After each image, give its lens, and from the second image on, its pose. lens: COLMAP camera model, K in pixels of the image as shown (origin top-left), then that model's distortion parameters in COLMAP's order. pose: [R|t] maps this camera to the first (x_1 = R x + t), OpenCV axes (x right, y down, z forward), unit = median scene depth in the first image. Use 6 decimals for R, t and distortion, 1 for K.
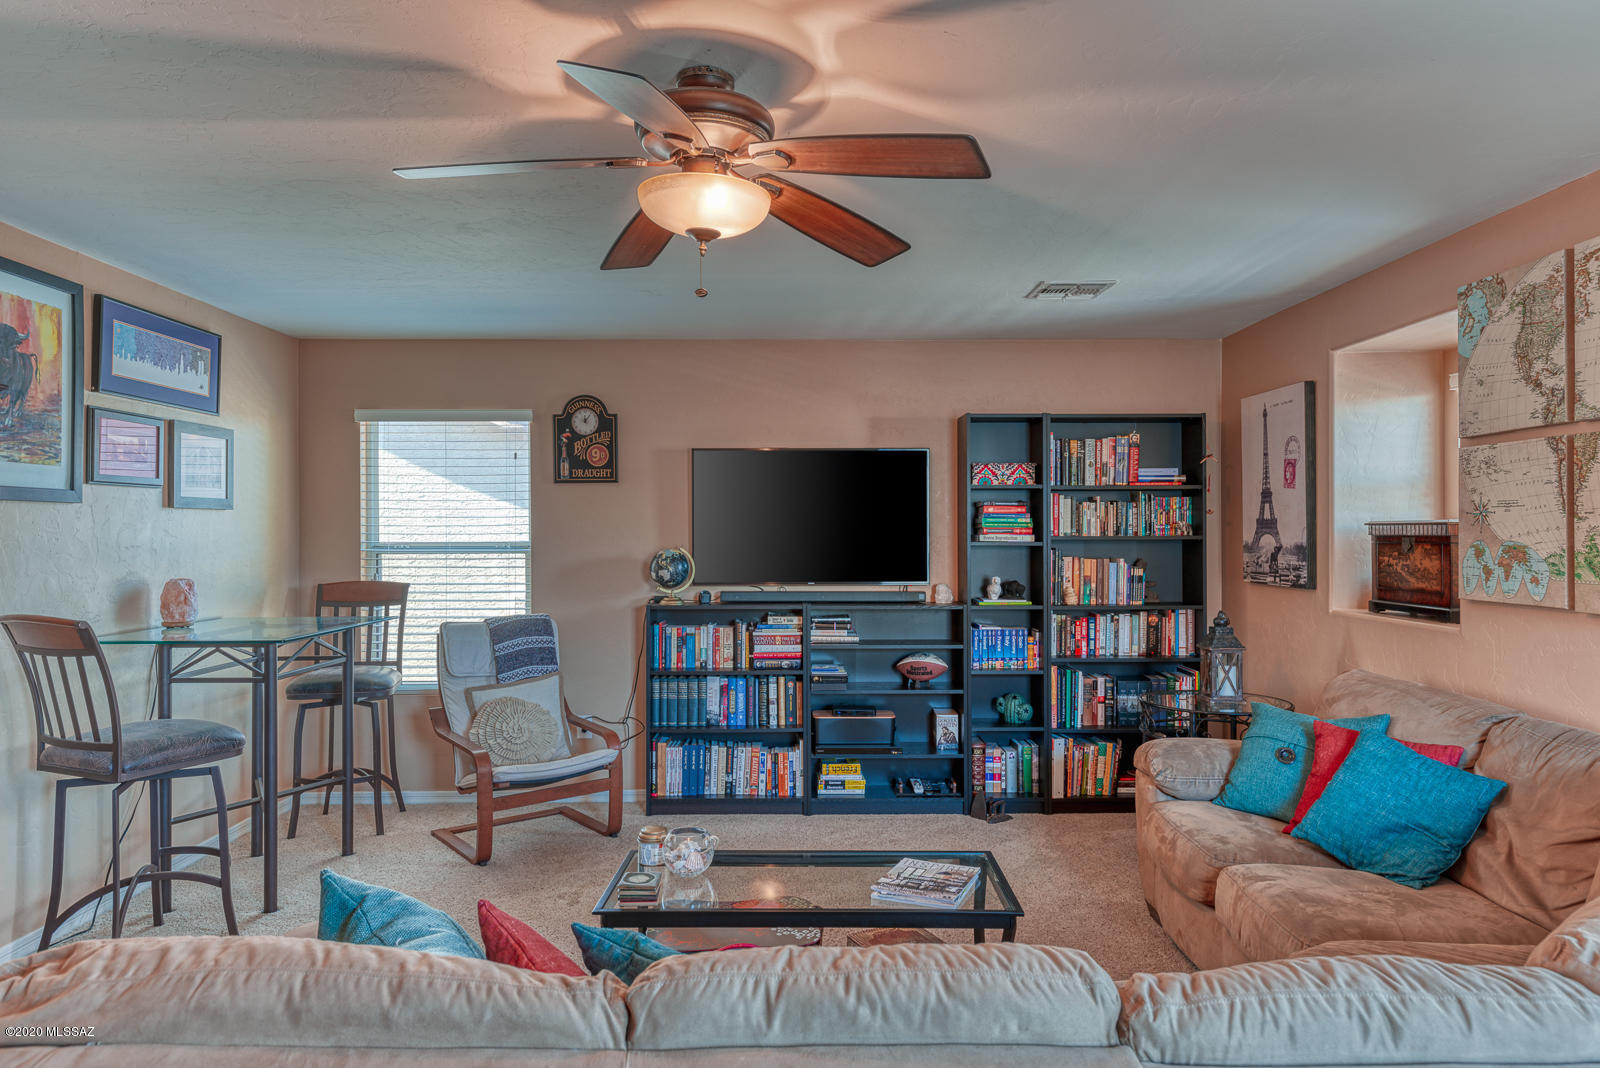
lens RADIAL K [[992.3, 0, 800.0], [0, 992.3, 534.0], [0, 0, 1]] dist [0.006492, 0.002293]
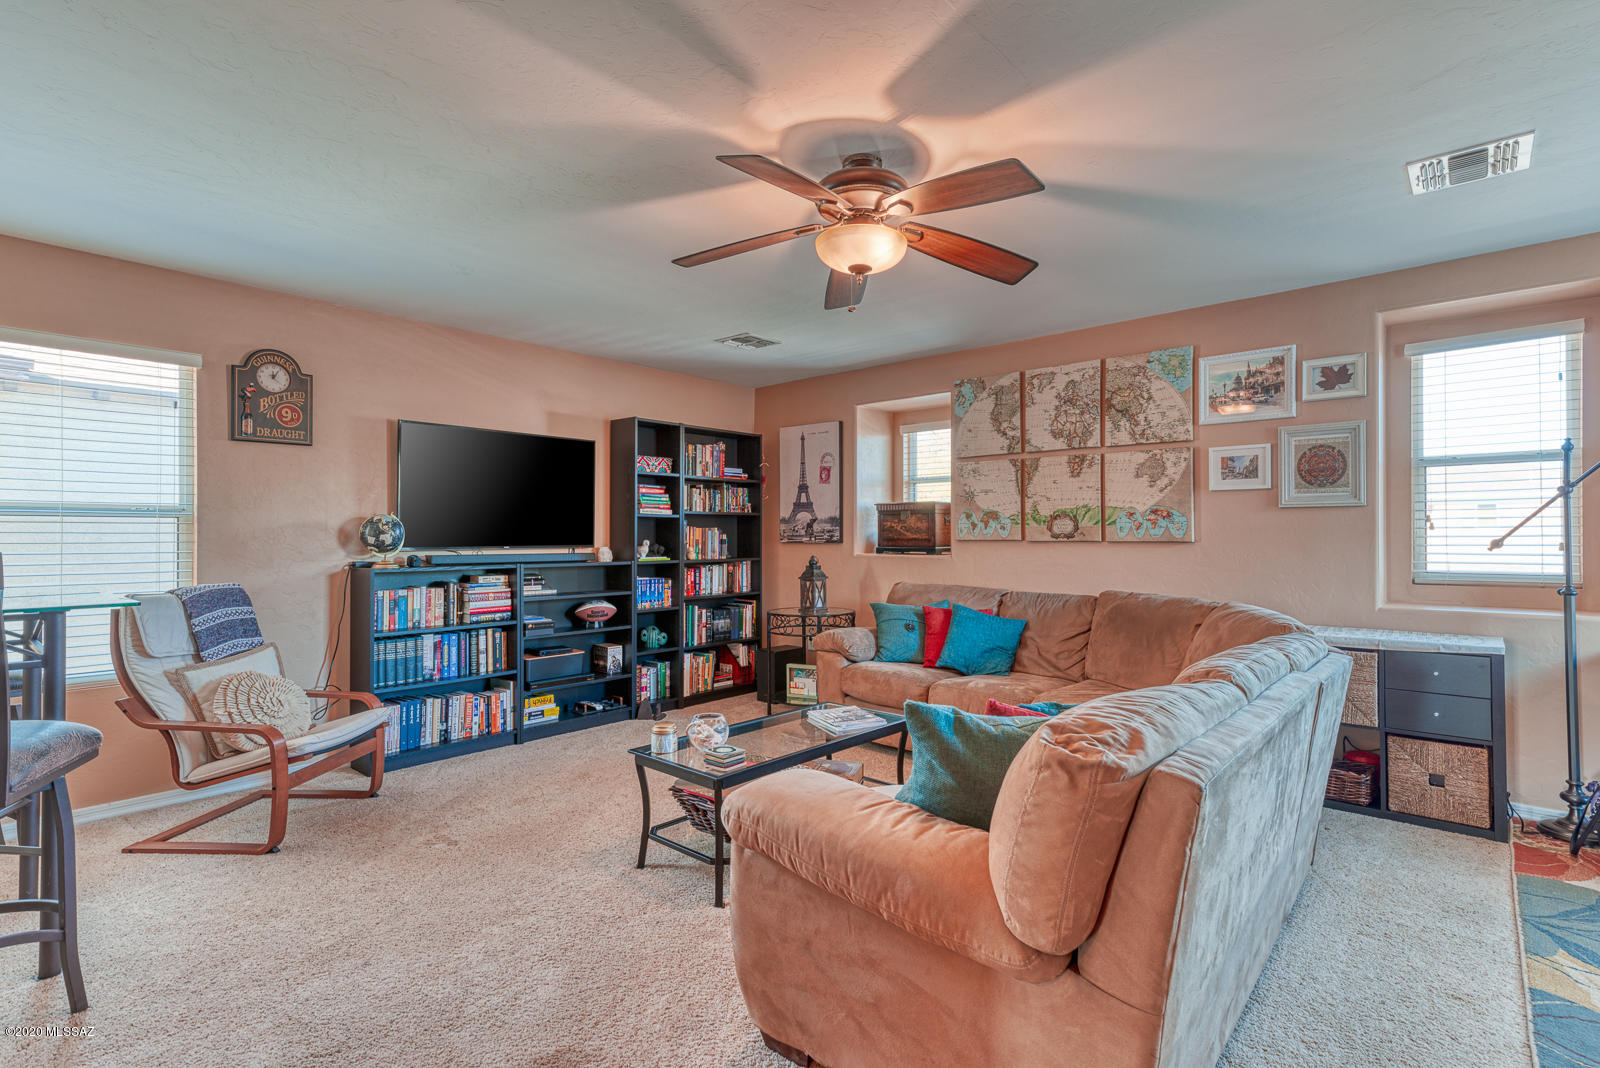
lens RADIAL K [[773.8, 0, 800.0], [0, 773.8, 534.0], [0, 0, 1]] dist [0.019301, 0.000240]
pose [[0.667337, 0.003270, 0.744748, -0.448575], [0.001339, 0.999983, -0.005590, 0.040687], [-0.744754, 0.004727, 0.667322, 0.140008]]
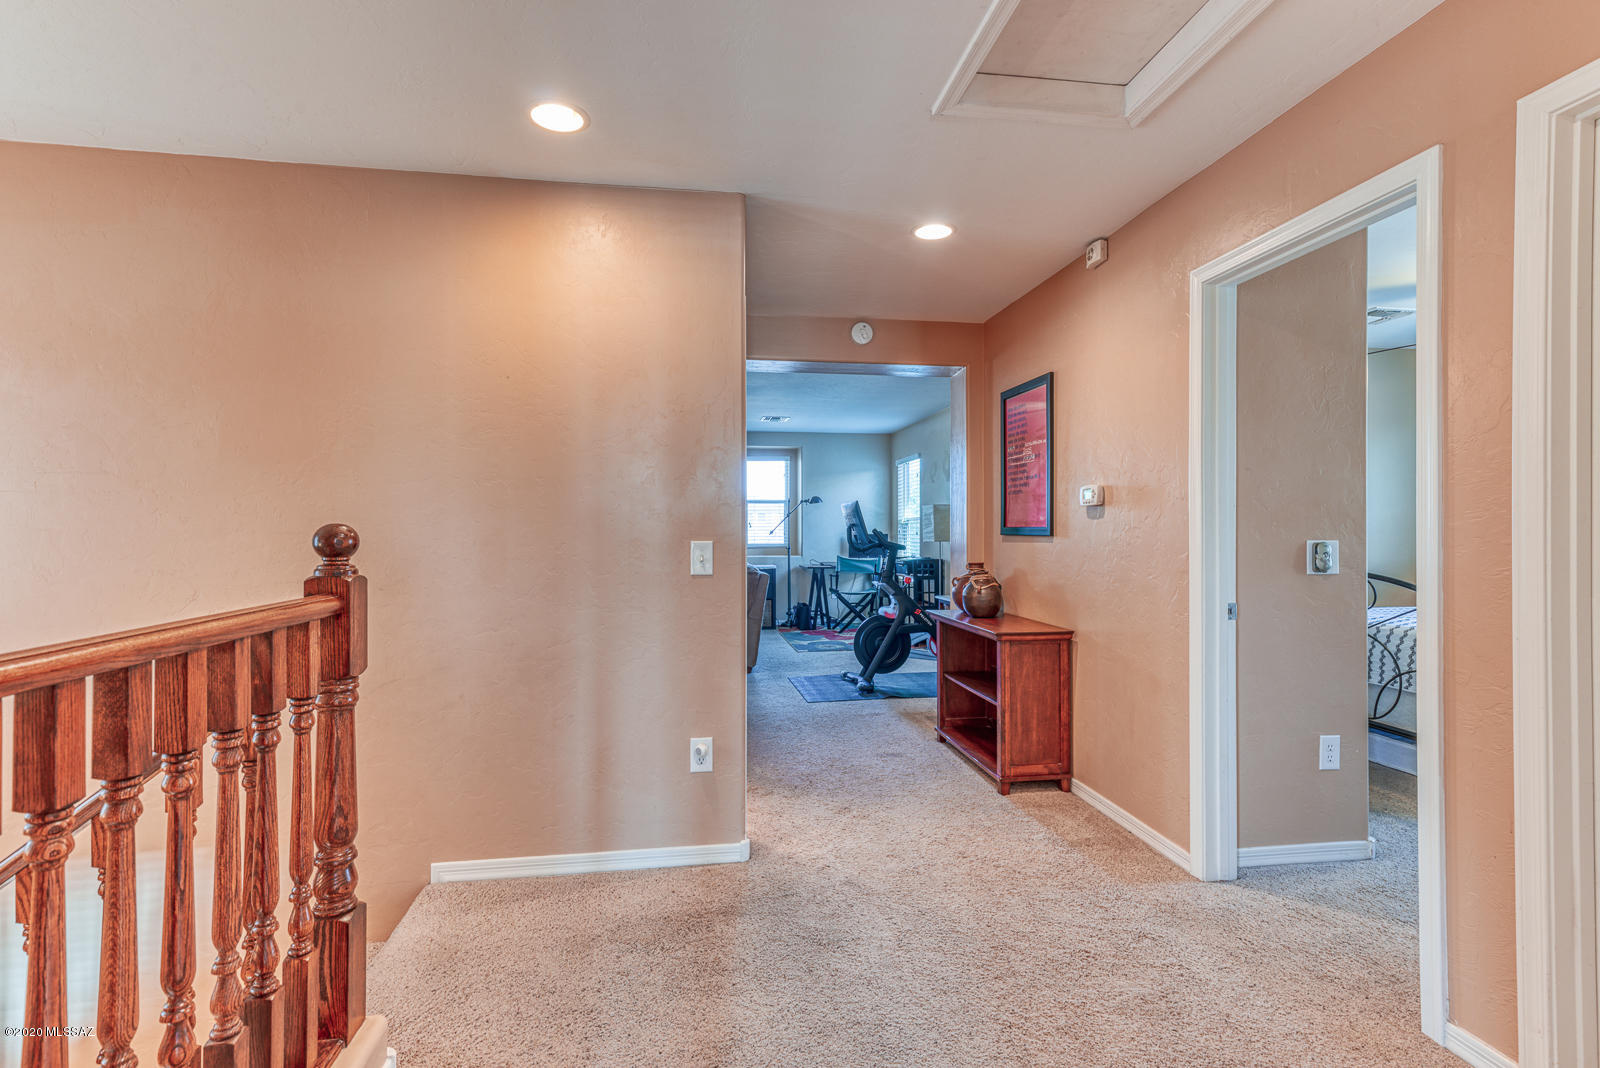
lens RADIAL K [[773.8, 0, 800.0], [0, 773.8, 534.0], [0, 0, 1]] dist [0.019301, 0.000240]
pose [[-0.135852, -0.001514, 0.990728, -1.271952], [0.002342, 0.999996, 0.001849, 0.045588], [-0.990726, 0.002572, -0.135848, 0.297324]]
